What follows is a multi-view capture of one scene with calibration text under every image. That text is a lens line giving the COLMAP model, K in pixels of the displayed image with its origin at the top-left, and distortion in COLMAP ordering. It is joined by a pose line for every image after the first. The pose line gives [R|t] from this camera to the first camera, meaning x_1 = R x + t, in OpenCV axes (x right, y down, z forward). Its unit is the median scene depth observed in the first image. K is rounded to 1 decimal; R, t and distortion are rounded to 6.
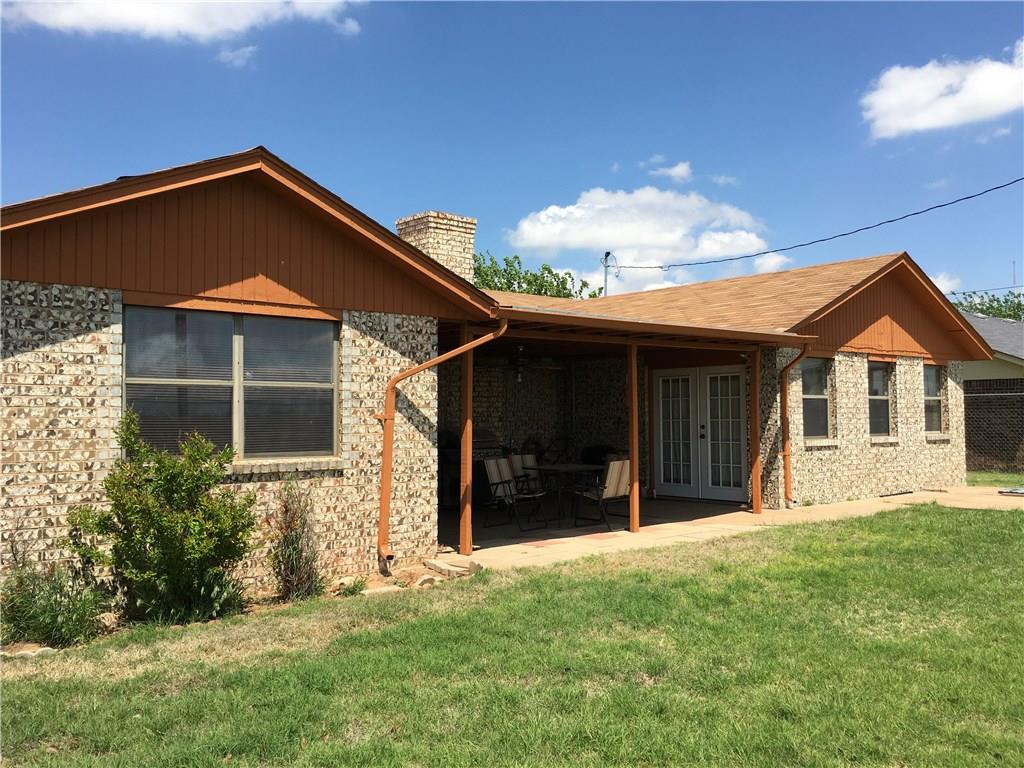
lens RADIAL K [[873.0, 0, 515.4], [0, 873.0, 381.0], [0, 0, 1]] dist [0.067094, -0.097357]
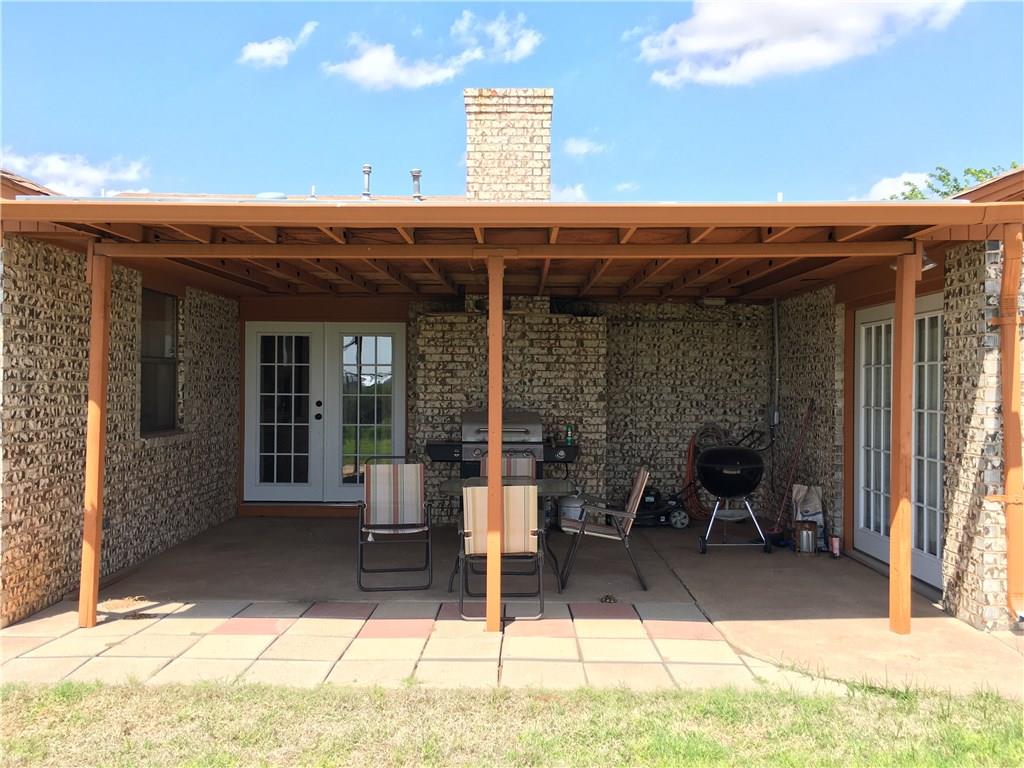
lens RADIAL K [[873.0, 0, 509.8], [0, 873.0, 385.6], [0, 0, 1]] dist [0.067094, -0.097357]
pose [[0.755535, 0.015435, -0.654927, 0.365876], [0.013578, 0.999139, 0.039211, 0.008982], [0.654968, -0.038518, 0.754674, 0.486218]]
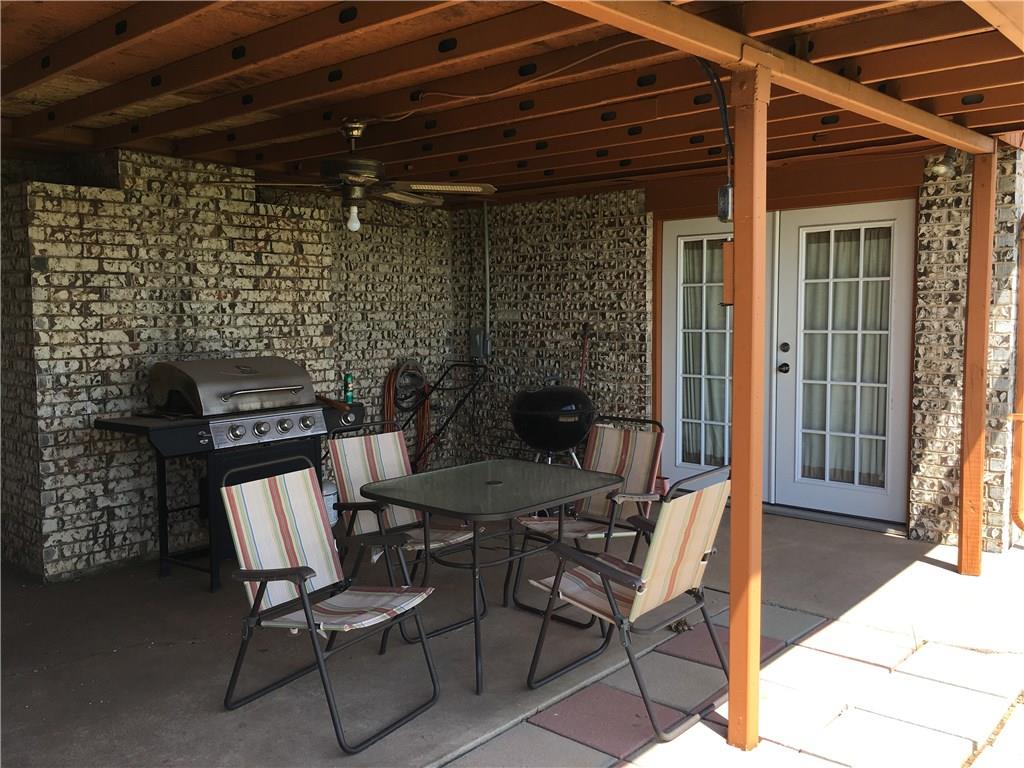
lens RADIAL K [[873.0, 0, 511.4], [0, 873.0, 384.7], [0, 0, 1]] dist [0.067094, -0.097357]
pose [[0.991868, -0.011547, 0.126745, 0.018647], [-0.004785, 0.991788, 0.127805, 0.014766], [-0.127180, -0.127372, 0.983667, 0.571568]]
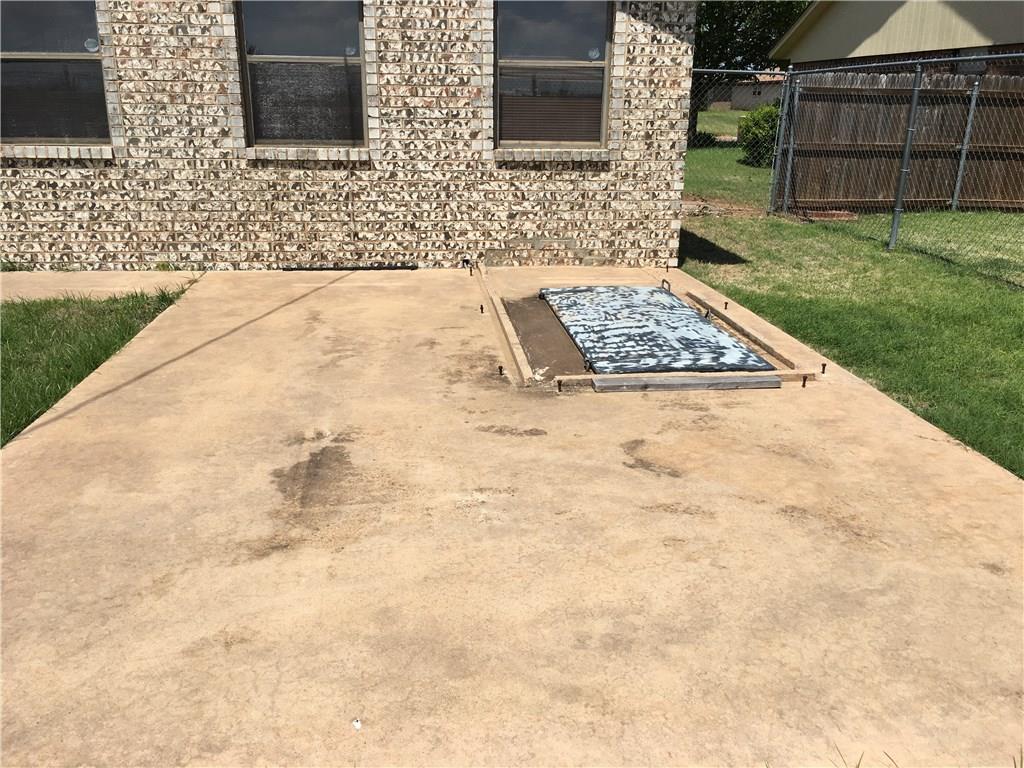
lens RADIAL K [[873.0, 0, 514.4], [0, 873.0, 383.0], [0, 0, 1]] dist [0.067094, -0.097357]
pose [[0.825957, 0.190843, -0.530446, 0.832091], [0.004760, 0.938559, 0.345086, 0.020145], [0.563713, -0.287551, 0.774301, 0.690972]]
